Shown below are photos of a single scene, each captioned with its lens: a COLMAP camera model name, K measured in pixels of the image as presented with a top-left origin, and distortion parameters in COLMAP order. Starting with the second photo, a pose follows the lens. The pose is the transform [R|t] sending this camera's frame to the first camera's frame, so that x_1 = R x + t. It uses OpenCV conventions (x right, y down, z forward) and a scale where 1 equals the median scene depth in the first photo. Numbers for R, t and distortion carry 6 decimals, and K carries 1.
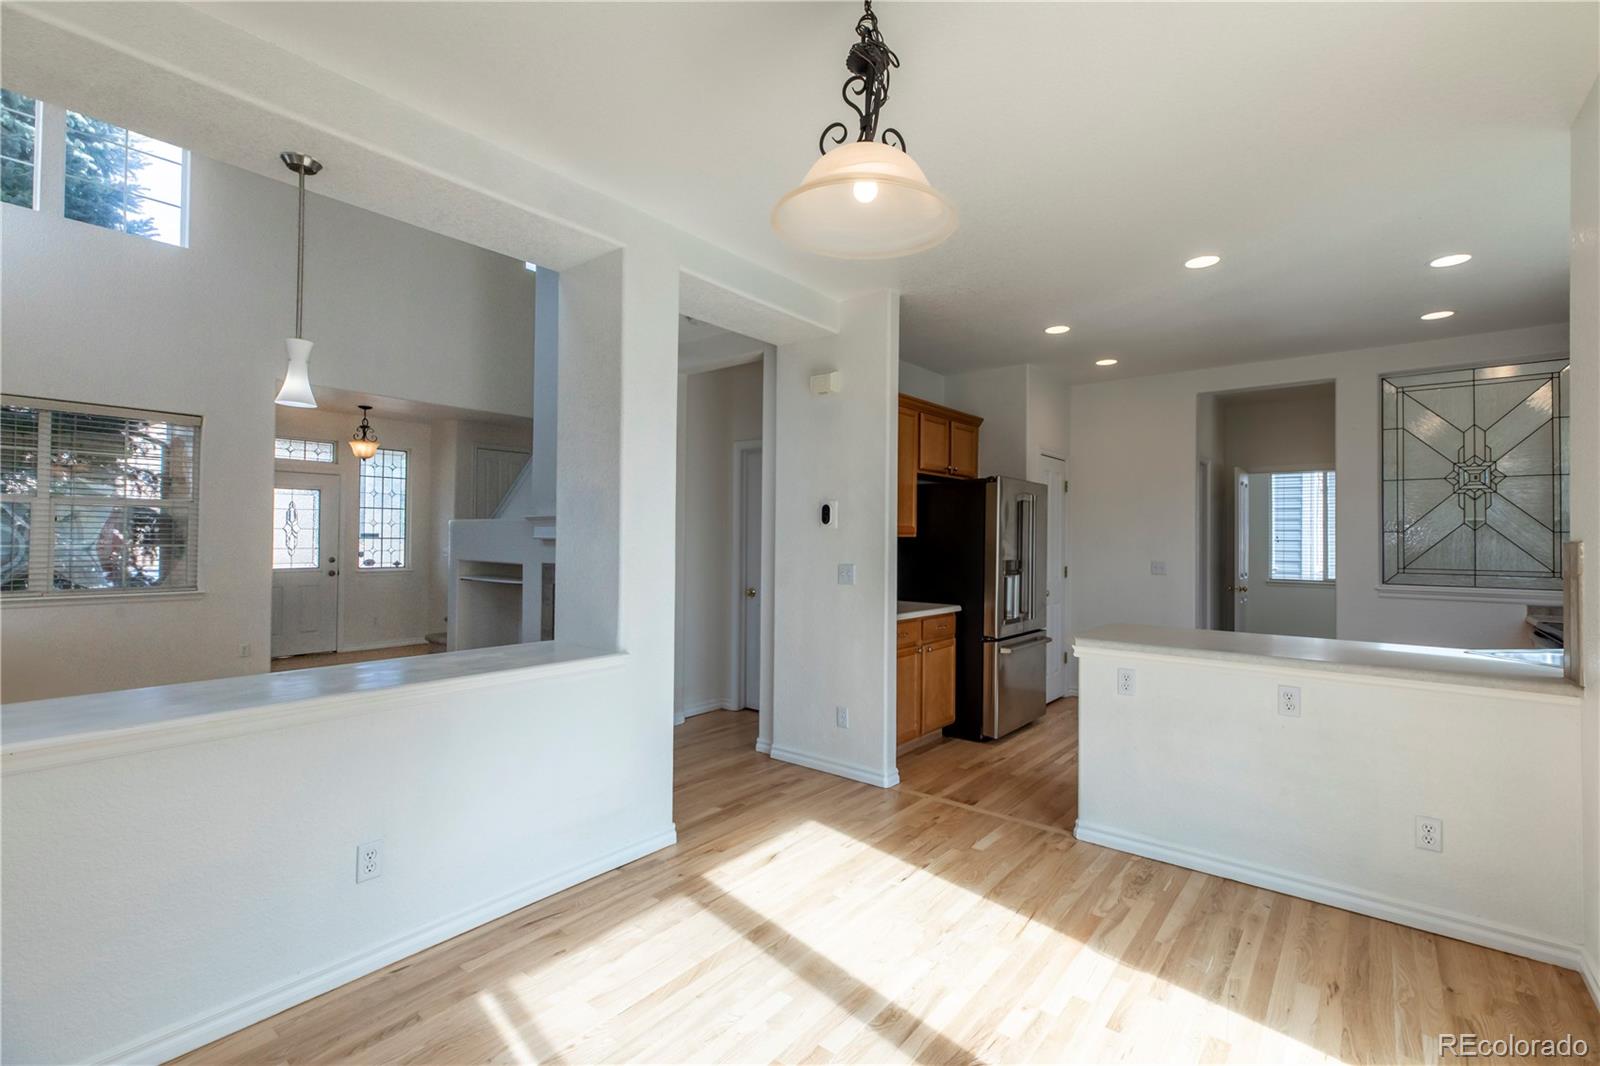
lens RADIAL K [[715.1, 0, 802.2], [0, 715.1, 525.6], [0, 0, 1]] dist [0.007084, -0.000859]
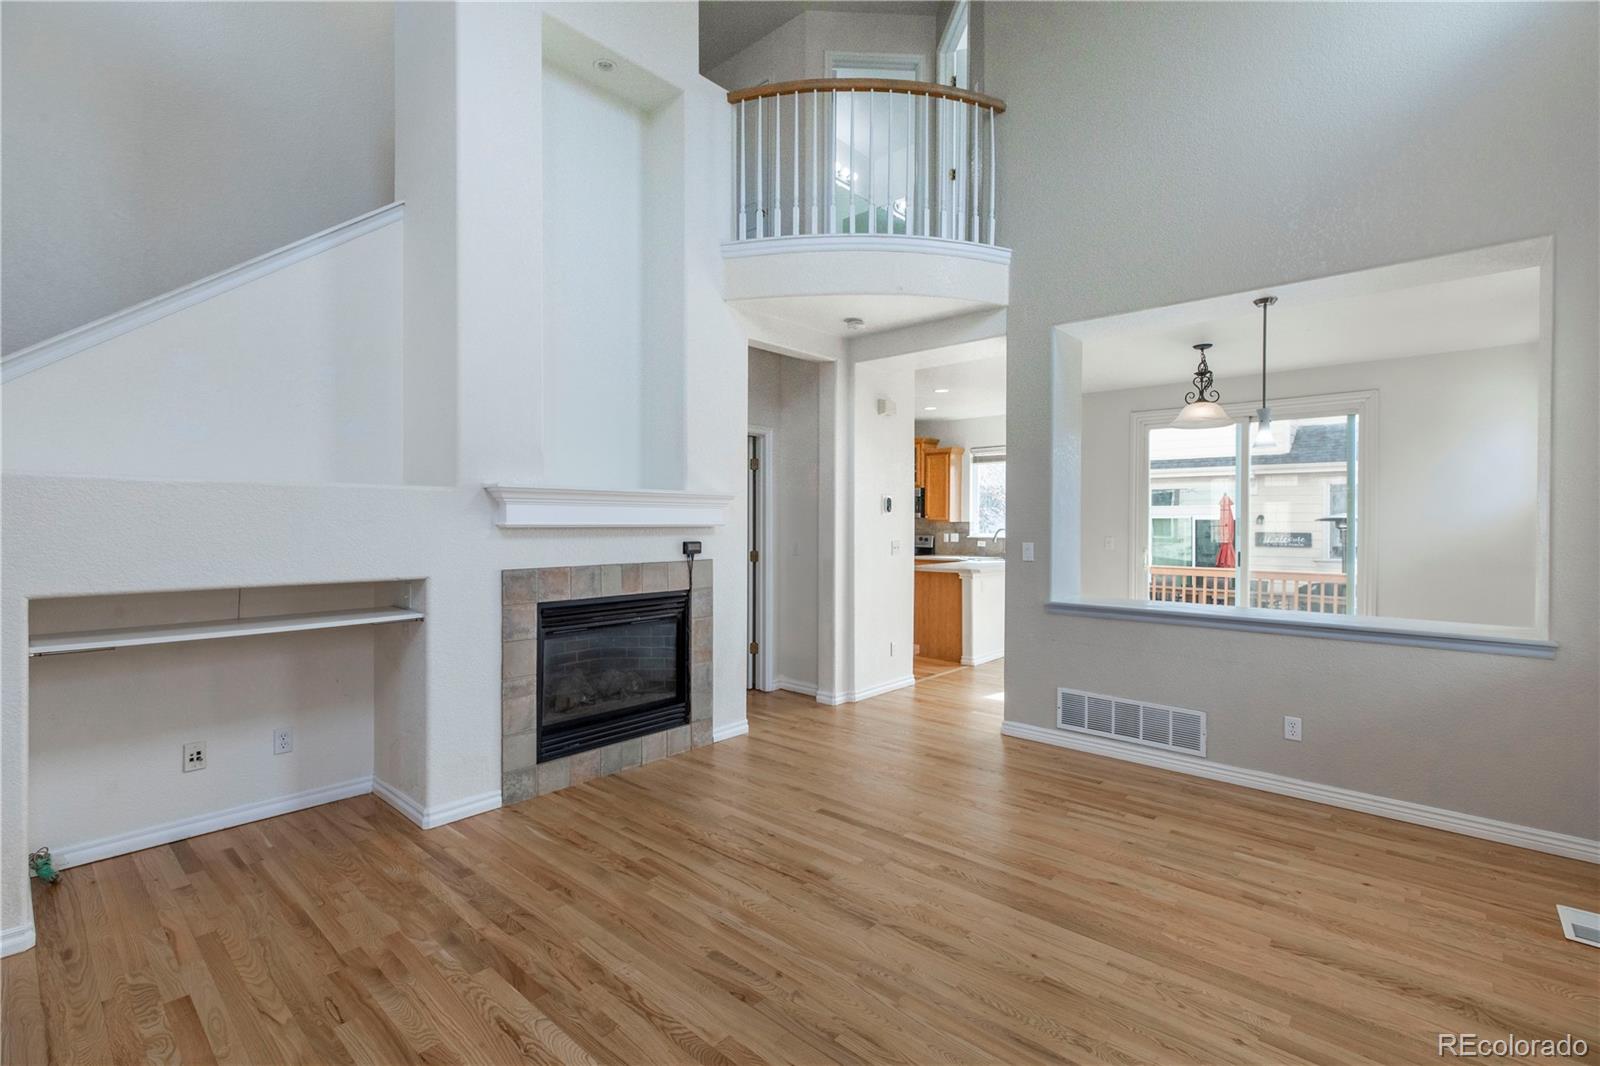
lens RADIAL K [[715.1, 0, 802.2], [0, 715.1, 525.6], [0, 0, 1]] dist [0.007084, -0.000859]
pose [[0.051136, -0.015518, 0.998571, -1.128443], [-0.022629, 0.999605, 0.016692, 0.003801], [-0.998435, -0.023450, 0.050765, 0.924414]]
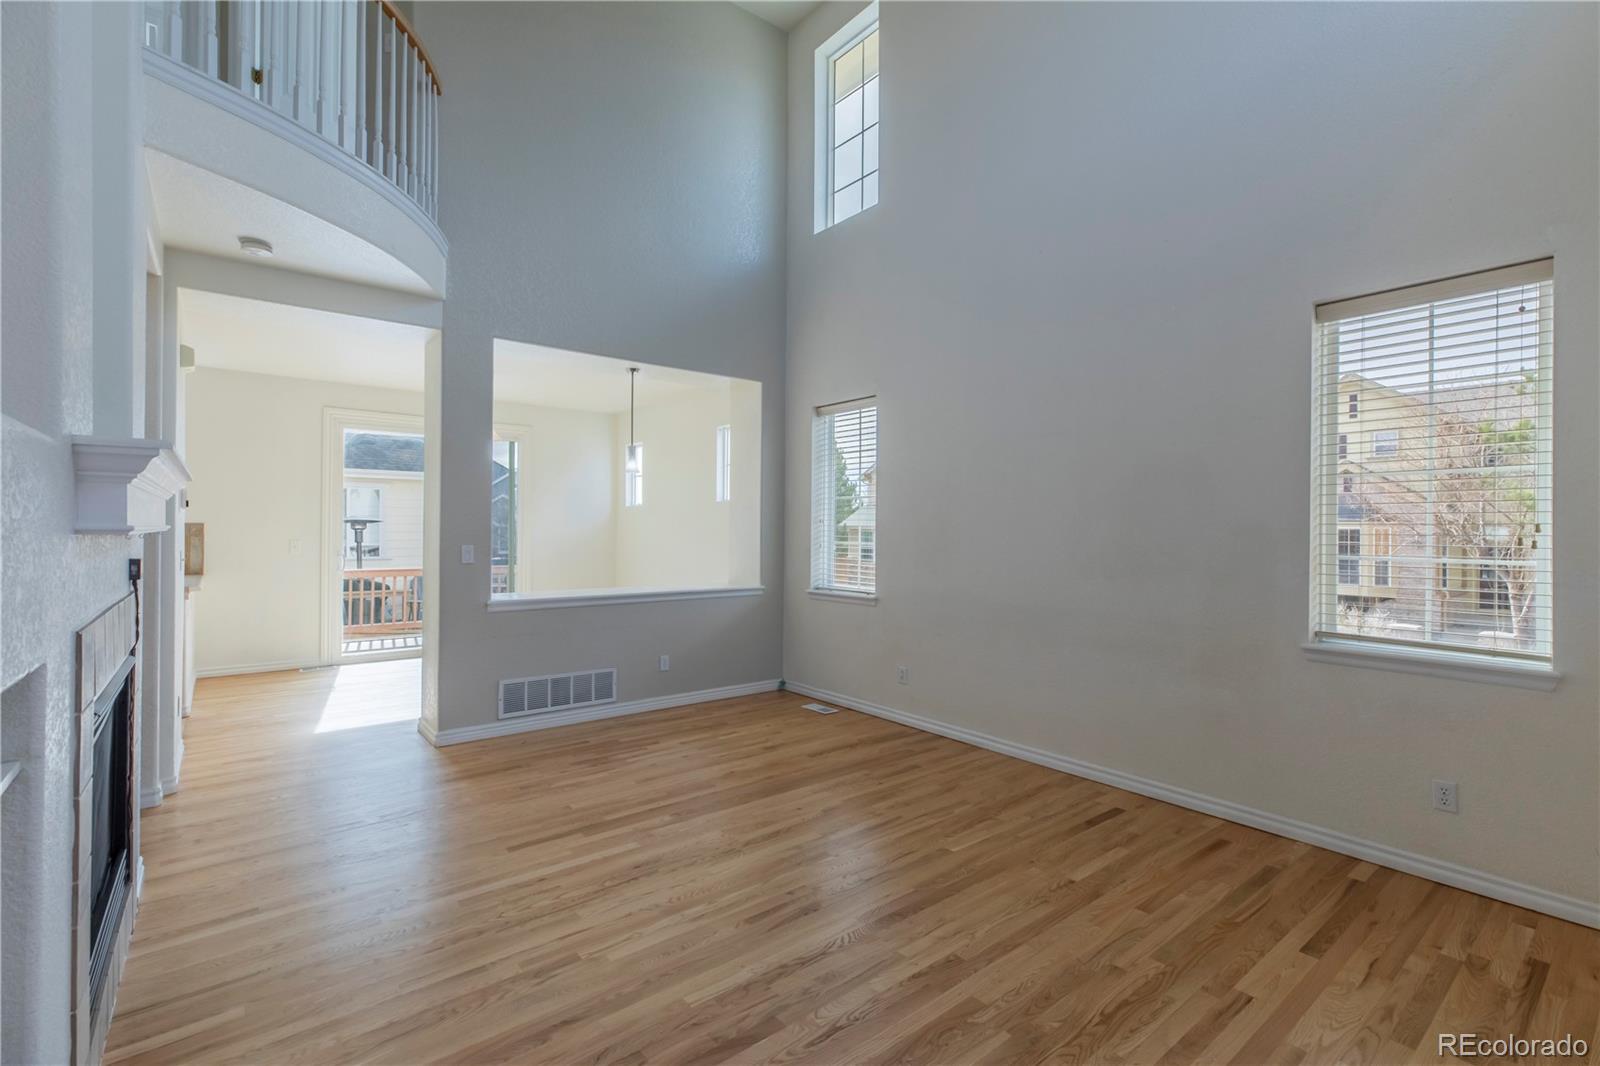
lens RADIAL K [[724.8, 0, 801.3], [0, 724.8, 528.3], [0, 0, 1]] dist [0.006938, -0.000041]
pose [[-0.976471, -0.015029, 0.215126, -0.851519], [-0.018935, 0.999691, -0.016106, 0.018239], [-0.214817, -0.019801, -0.976454, 1.429419]]
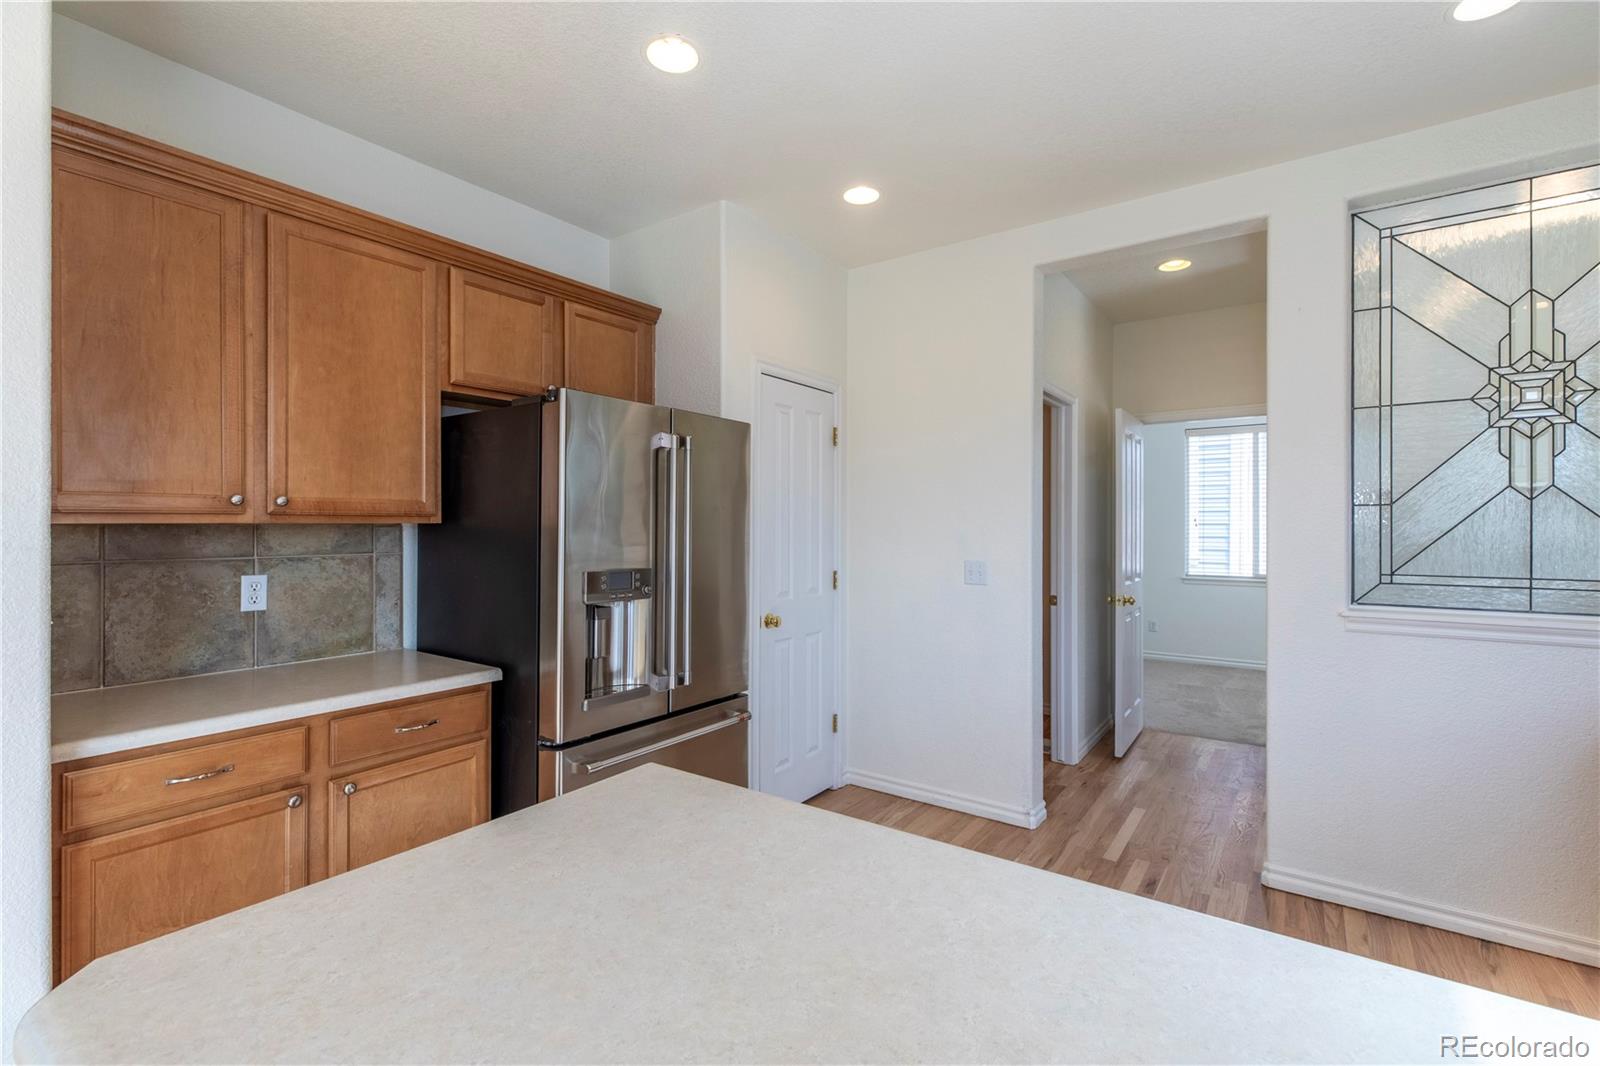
lens RADIAL K [[715.1, 0, 802.2], [0, 715.1, 525.6], [0, 0, 1]] dist [0.007084, -0.000859]
pose [[0.998052, -0.009269, 0.061693, 0.382825], [0.008237, 0.999822, 0.016955, 0.011763], [-0.061839, -0.016414, 0.997951, 0.512662]]
